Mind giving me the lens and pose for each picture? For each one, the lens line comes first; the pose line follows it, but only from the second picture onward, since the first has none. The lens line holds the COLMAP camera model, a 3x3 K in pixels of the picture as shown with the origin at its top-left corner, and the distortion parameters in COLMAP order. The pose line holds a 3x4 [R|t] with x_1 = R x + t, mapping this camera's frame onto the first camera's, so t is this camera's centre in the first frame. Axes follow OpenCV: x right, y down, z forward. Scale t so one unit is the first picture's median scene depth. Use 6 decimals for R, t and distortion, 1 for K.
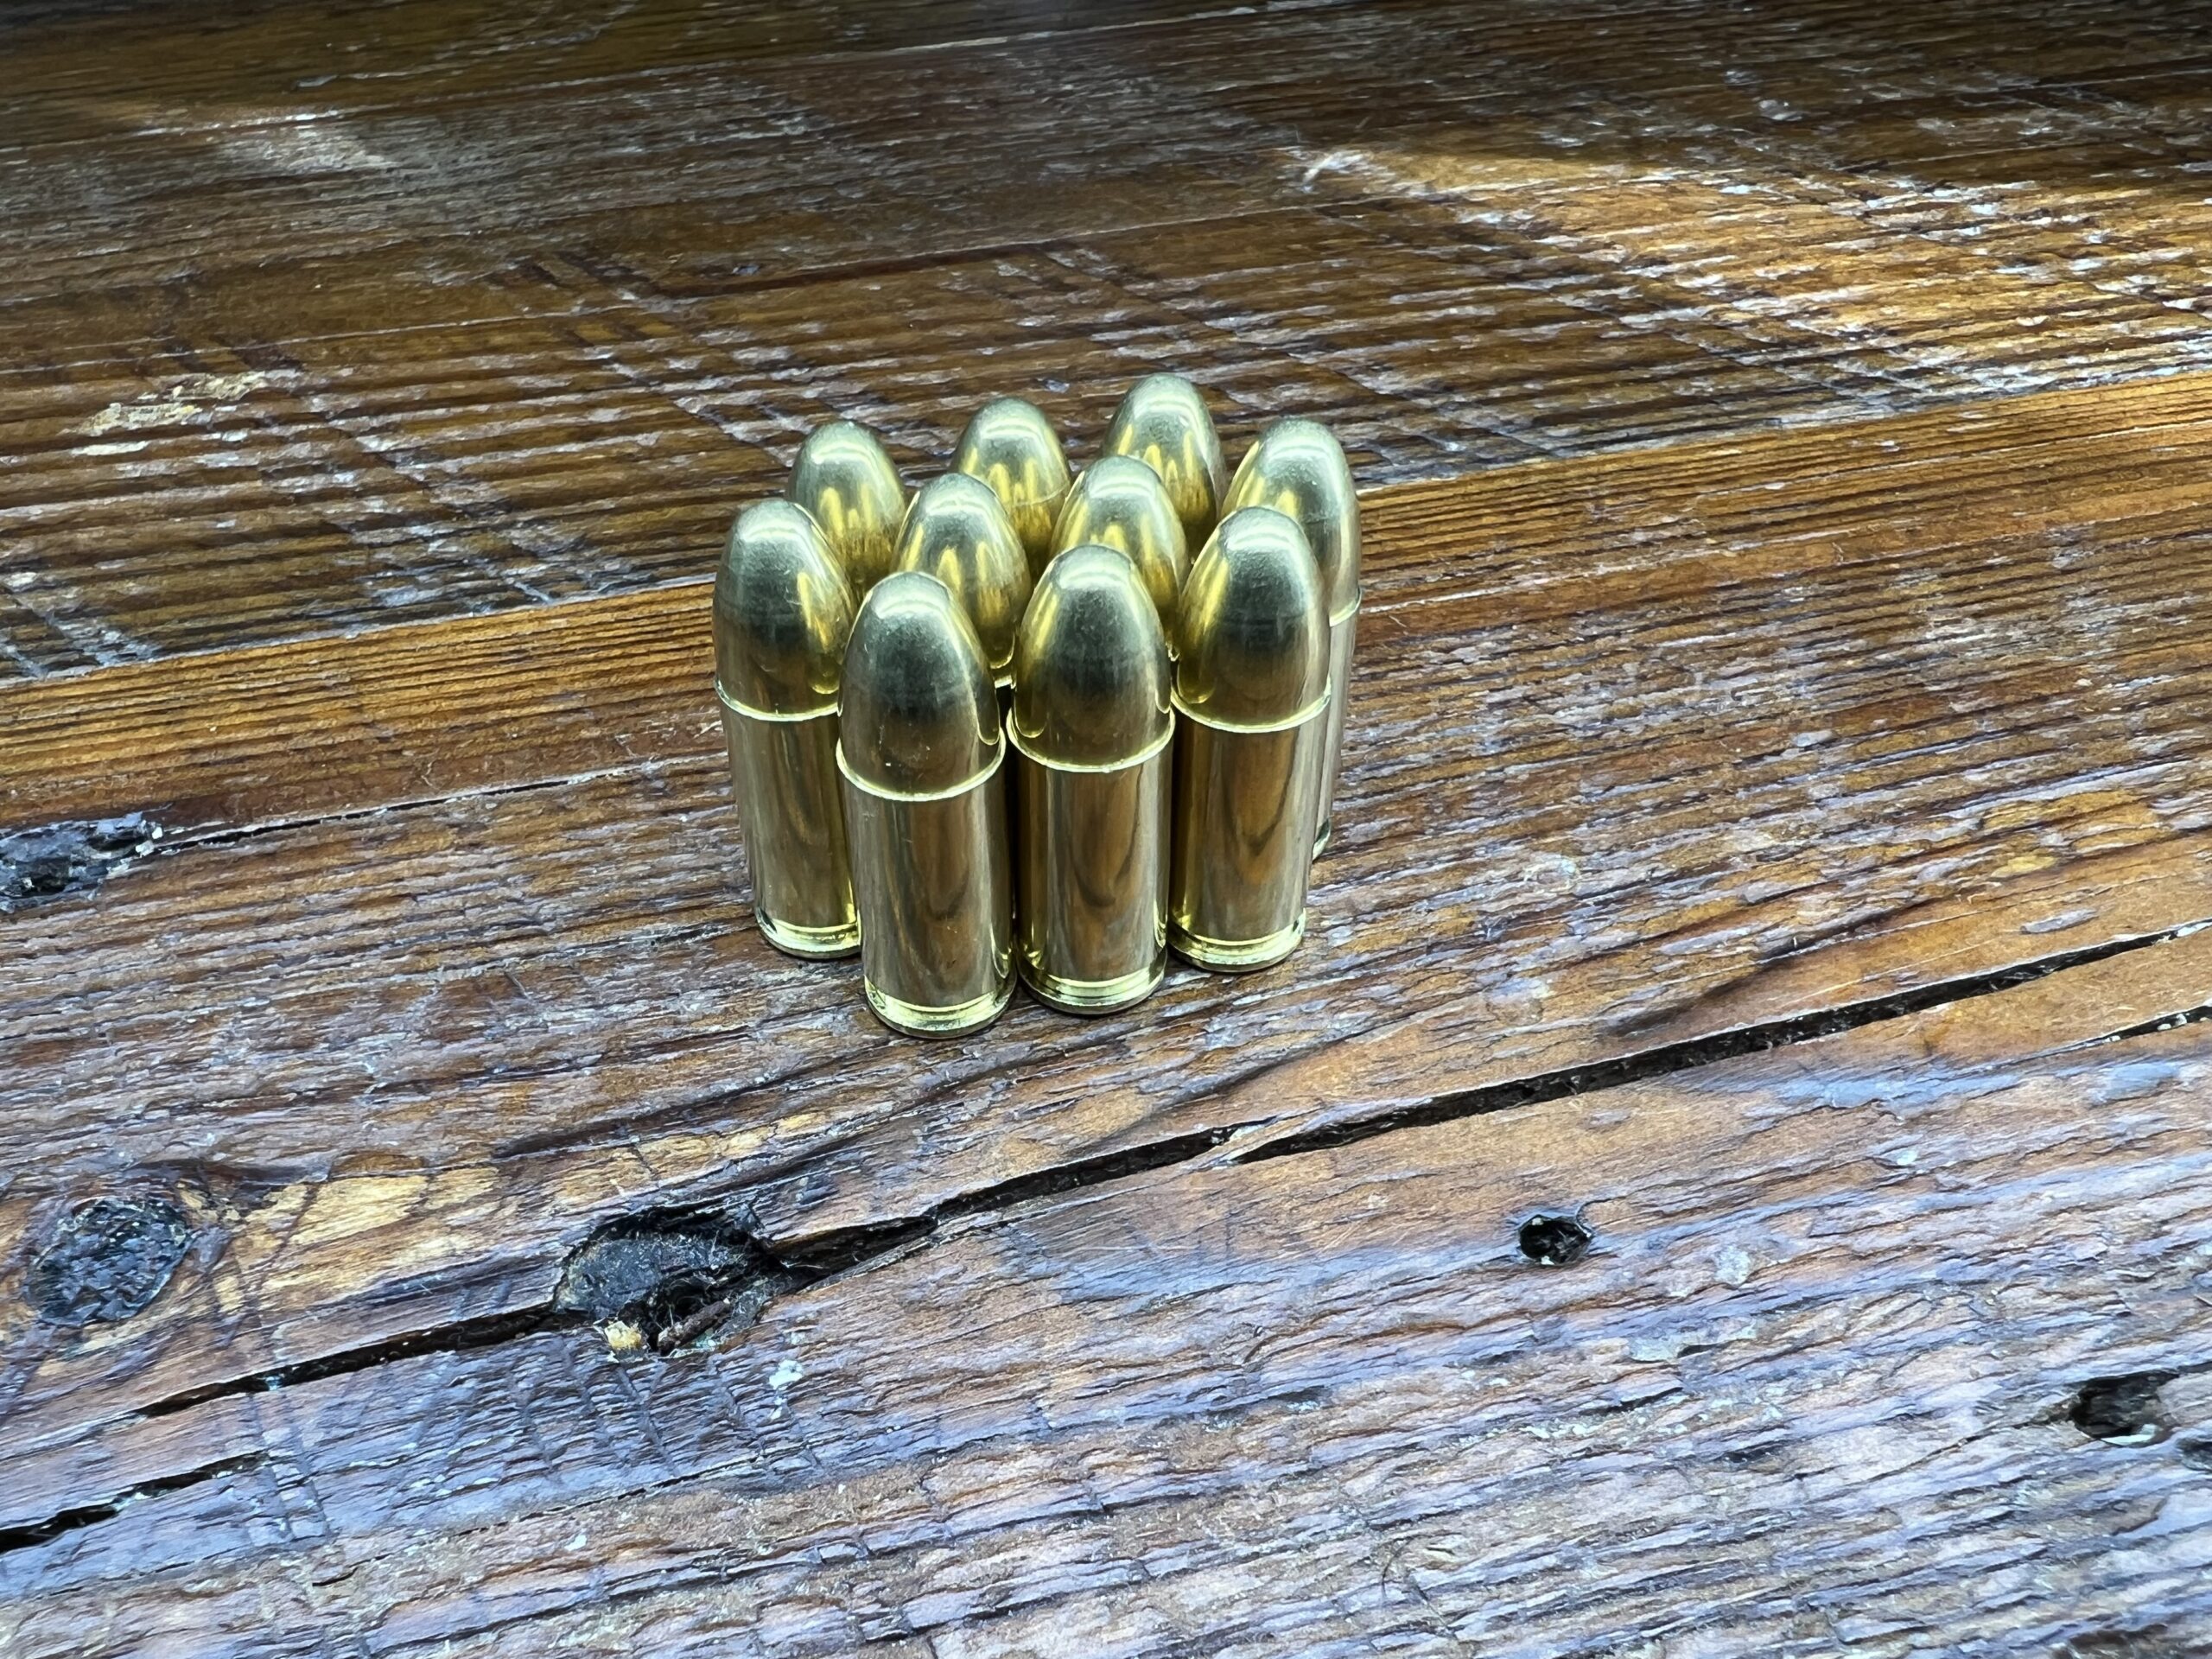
lens RADIAL K [[1705.0, 0, 967.5], [0, 1705.0, 1071.6], [0, 0, 1]] dist [-0.000961, -0.003721]
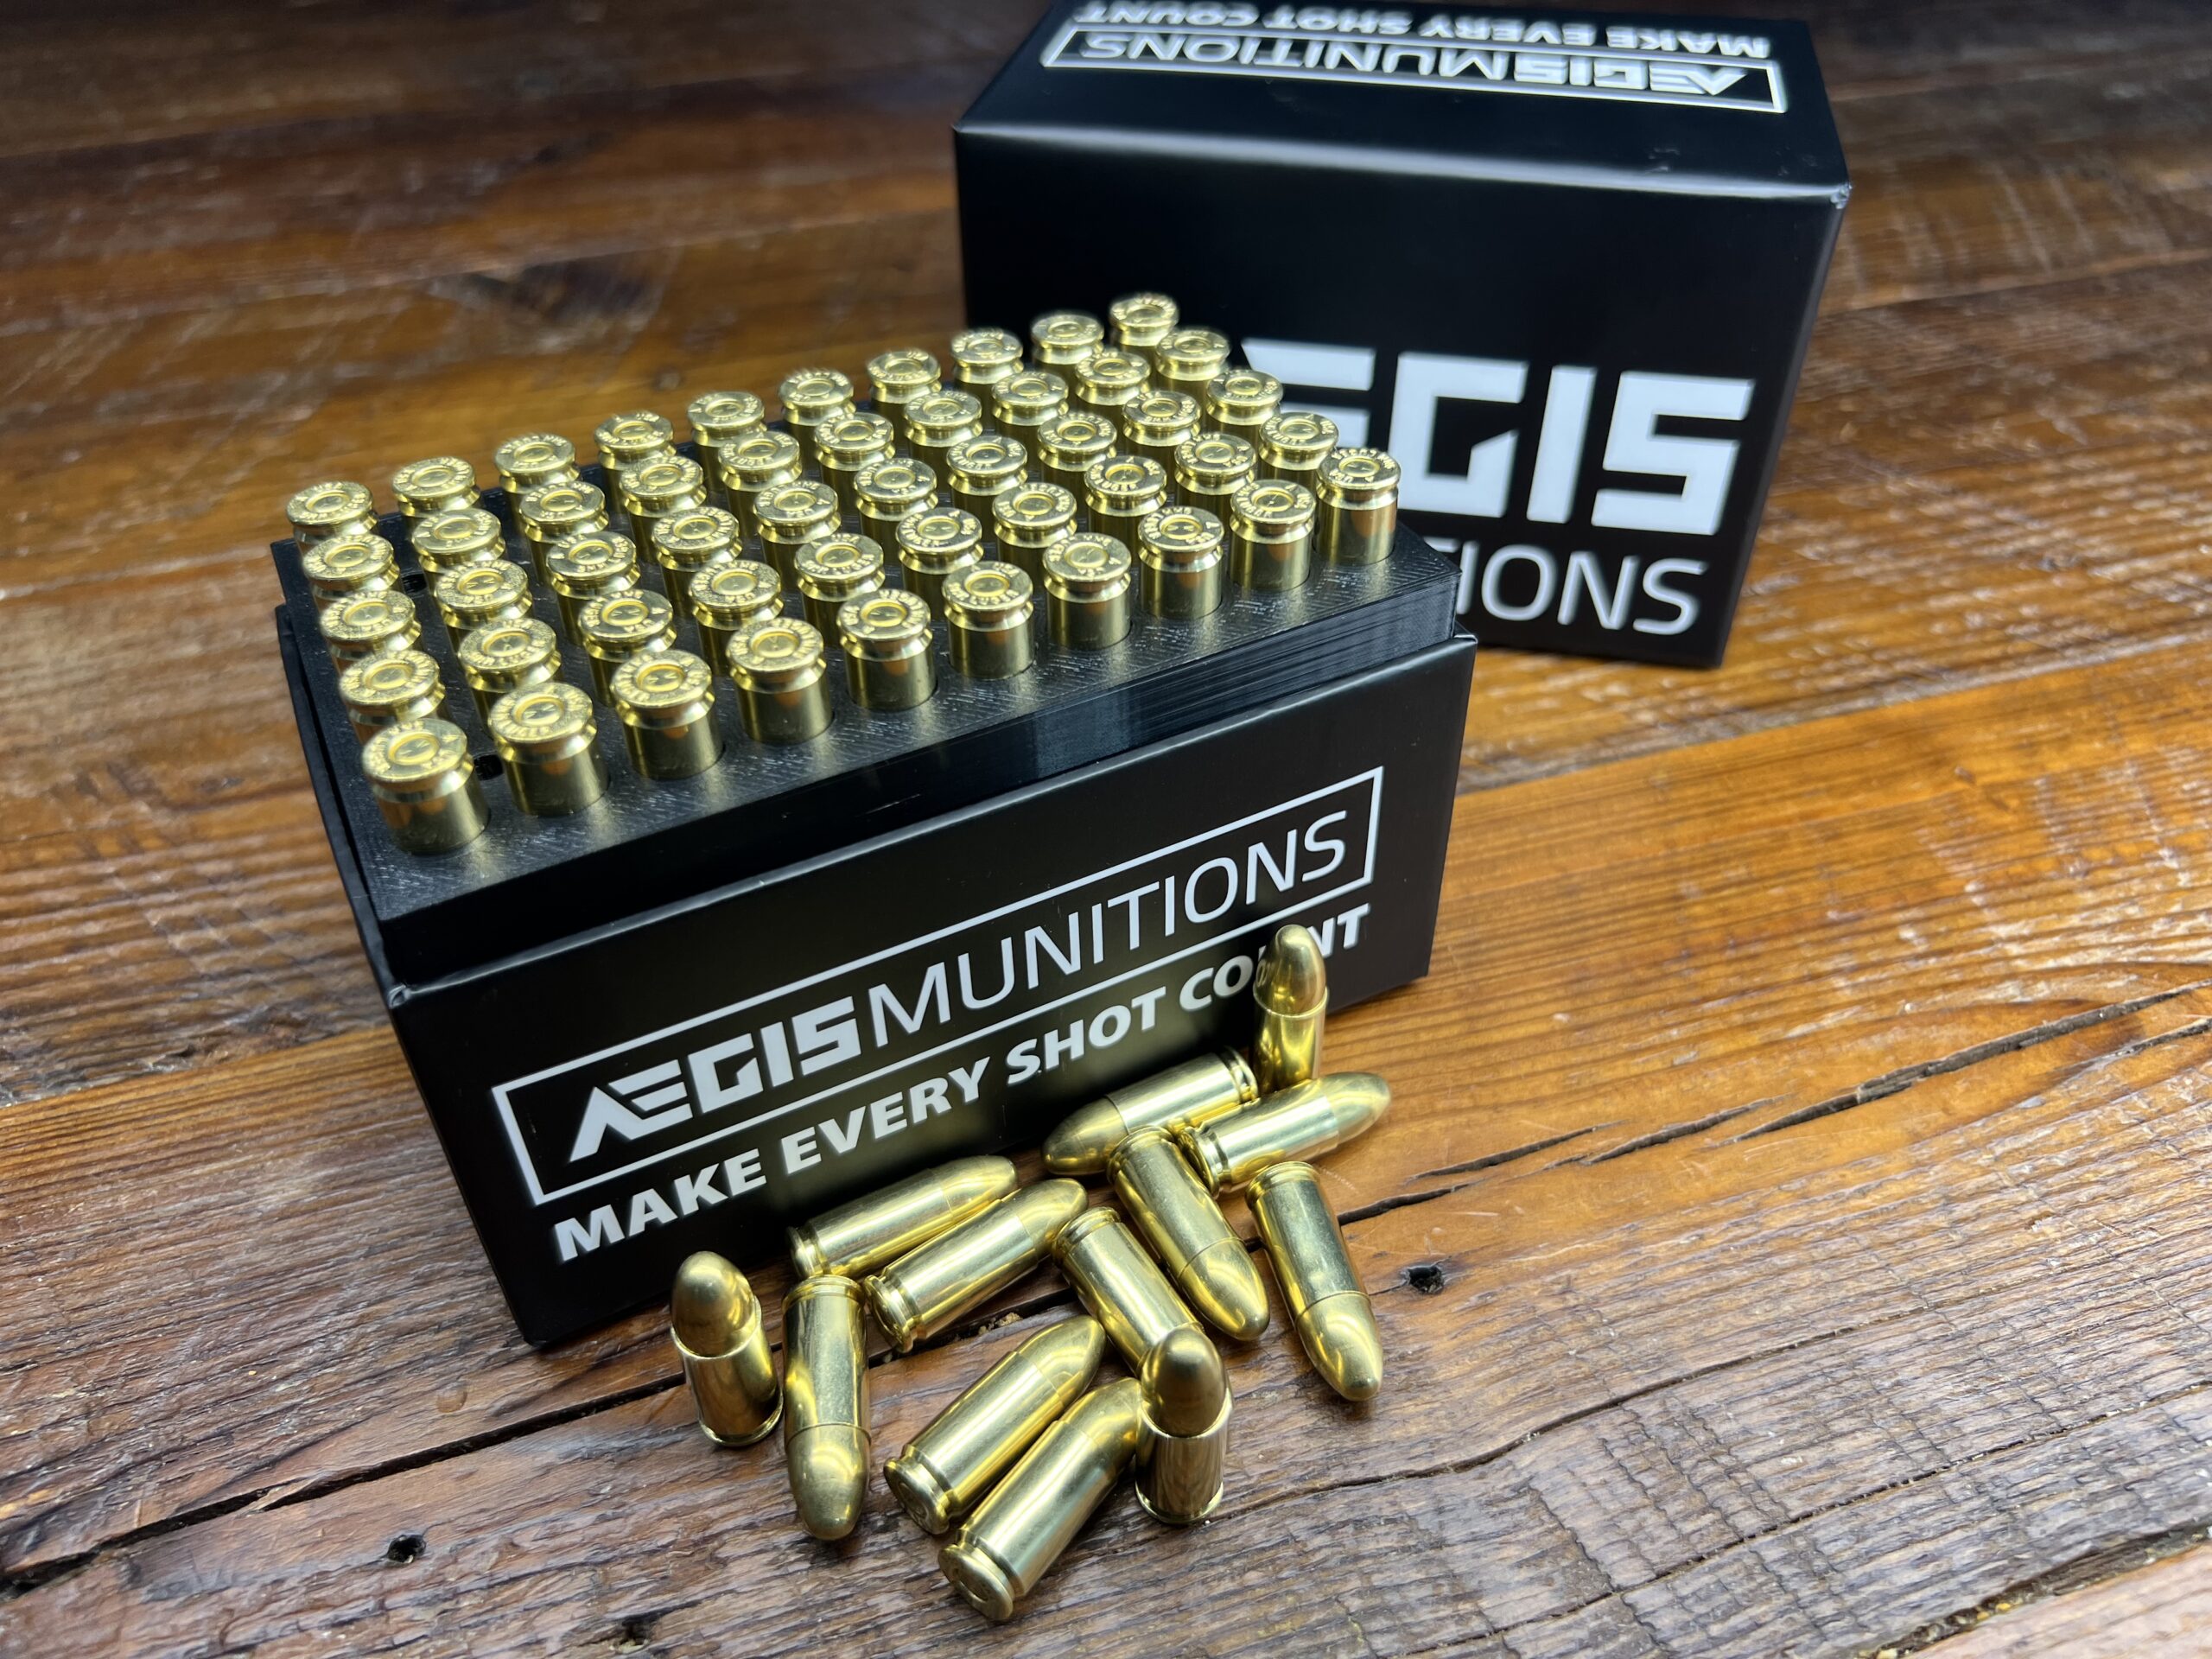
lens RADIAL K [[1777.0, 0, 1105.2], [0, 1777.0, 797.2], [0, 0, 1]] dist [-0.011413, -0.002584]
pose [[0.995637, -0.035635, 0.086243, 0.705045], [0.045596, 0.992151, -0.116435, -0.343611], [-0.081417, 0.119859, 0.989447, -0.839082]]
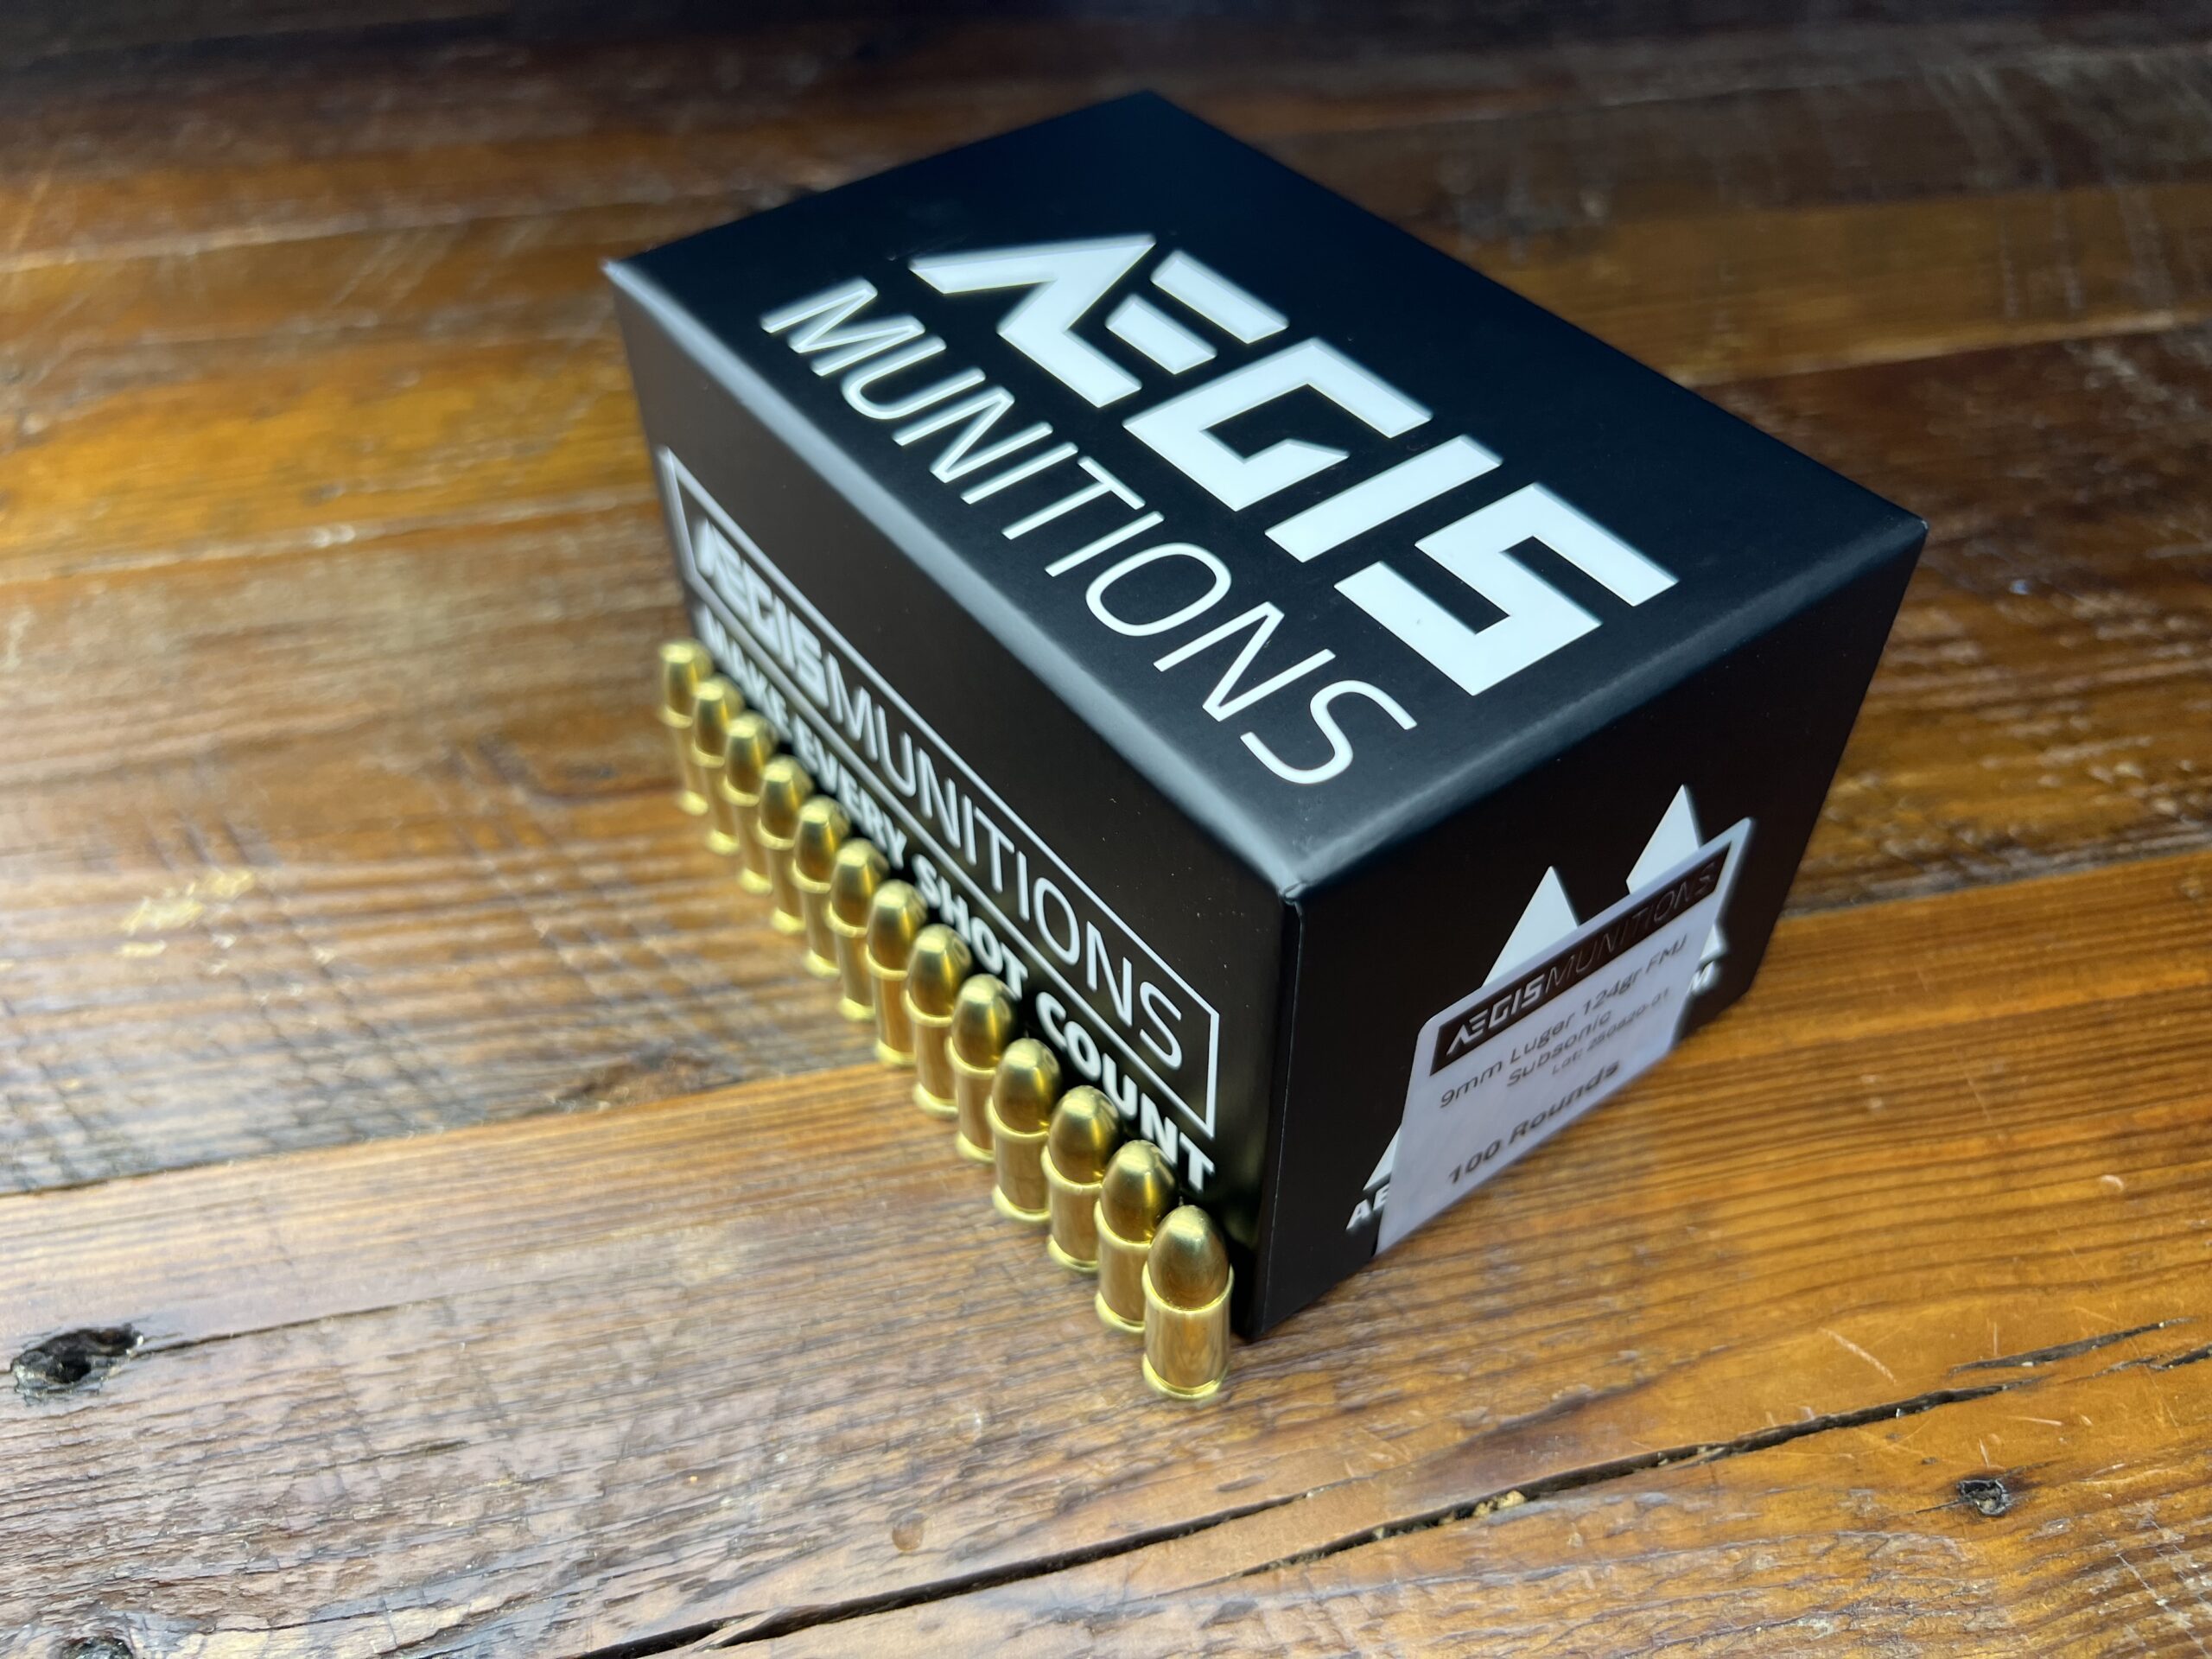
lens RADIAL K [[1770.1, 0, 1102.9], [0, 1770.1, 831.3], [0, 0, 1]] dist [-0.013632, -0.005975]
pose [[0.999539, 0.030090, 0.004138, 0.386812], [-0.029957, 0.999125, -0.029187, -0.556265], [-0.005013, 0.029049, 0.999565, -0.639486]]
